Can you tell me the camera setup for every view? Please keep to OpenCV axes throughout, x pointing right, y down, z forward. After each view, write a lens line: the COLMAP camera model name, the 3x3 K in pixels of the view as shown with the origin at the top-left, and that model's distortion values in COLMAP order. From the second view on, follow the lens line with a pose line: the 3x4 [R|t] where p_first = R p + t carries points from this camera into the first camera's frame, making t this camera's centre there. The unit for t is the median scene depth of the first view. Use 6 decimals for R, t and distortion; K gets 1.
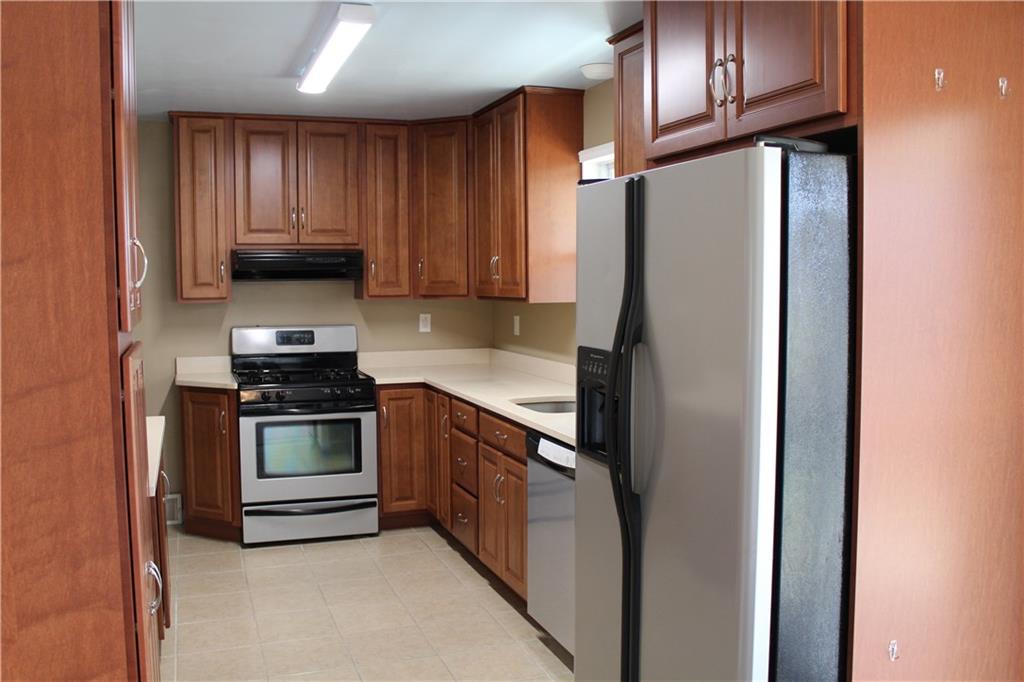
lens RADIAL K [[922.5, 0, 512.0], [0, 922.5, 341.0], [0, 0, 1]] dist [-0.089560, 0.007358]
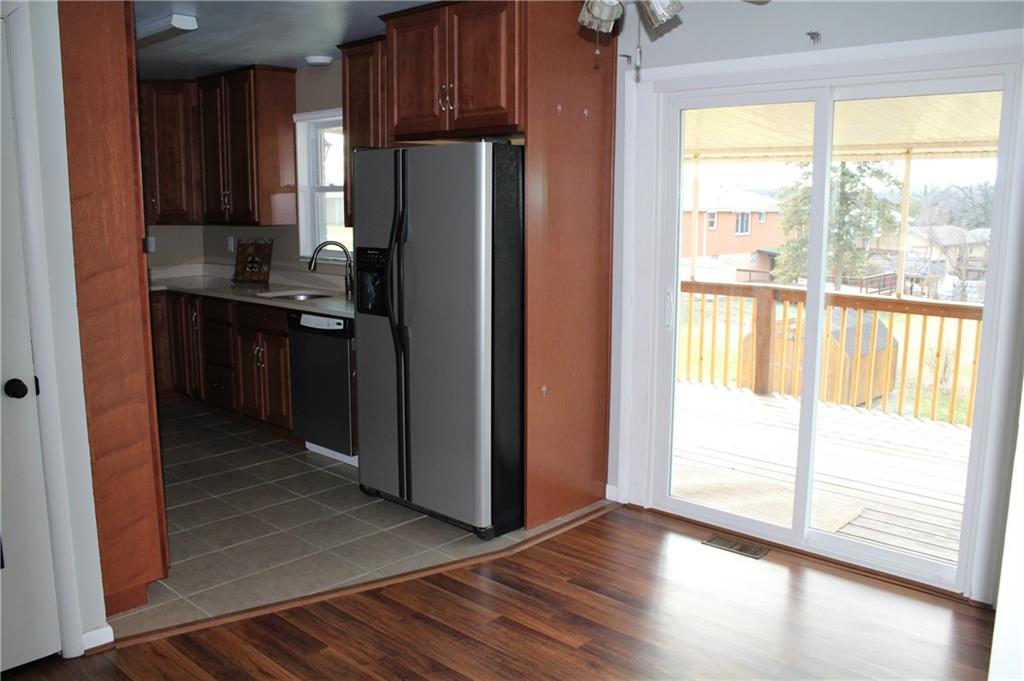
lens RADIAL K [[883.0, 0, 512.0], [0, 883.0, 340.5], [0, 0, 1]] dist [-0.005129, -0.000876]
pose [[0.893448, -0.069794, 0.443711, -0.568574], [0.033397, 0.995442, 0.089333, 0.057375], [-0.447924, -0.064996, 0.891706, -0.816456]]
